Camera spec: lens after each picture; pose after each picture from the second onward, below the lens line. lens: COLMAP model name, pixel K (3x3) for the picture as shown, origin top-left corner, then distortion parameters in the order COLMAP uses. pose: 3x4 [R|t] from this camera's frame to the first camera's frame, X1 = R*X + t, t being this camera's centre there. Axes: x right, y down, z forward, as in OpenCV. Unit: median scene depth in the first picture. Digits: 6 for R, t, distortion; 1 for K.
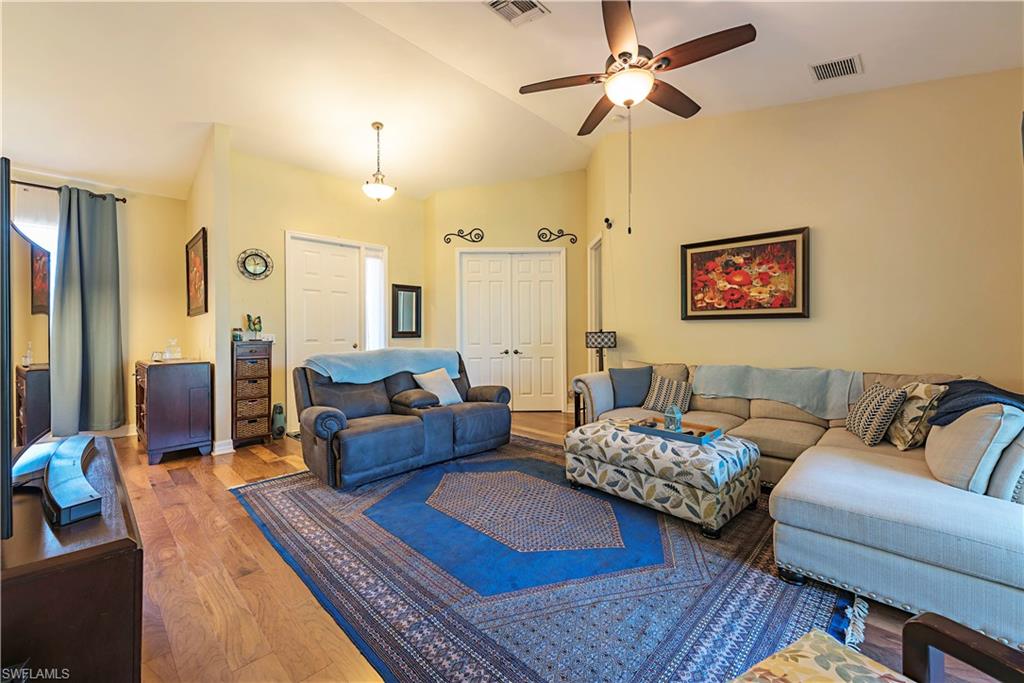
lens RADIAL K [[401.3, 0, 516.4], [0, 401.3, 336.7], [0, 0, 1]] dist [0.000400, -0.000537]
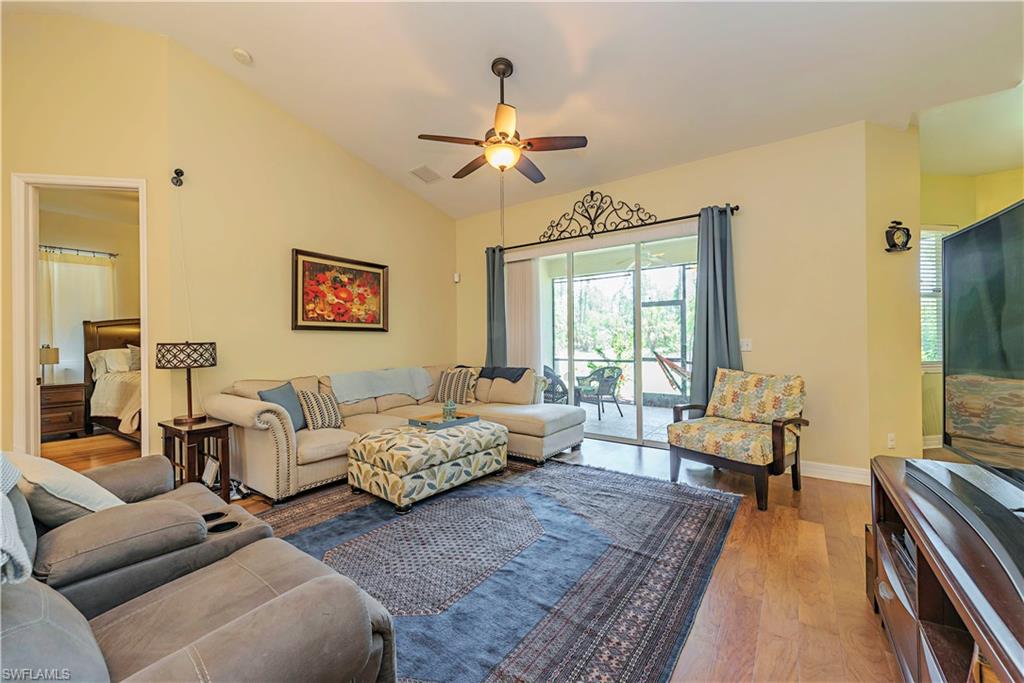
lens RADIAL K [[401.3, 0, 511.7], [0, 401.3, 341.6], [0, 0, 1]] dist [0.000400, -0.000537]
pose [[-0.147609, 0.005593, 0.989030, -0.642697], [0.022936, 0.999734, -0.002231, -0.001440], [-0.988780, 0.022355, -0.147698, 0.728108]]
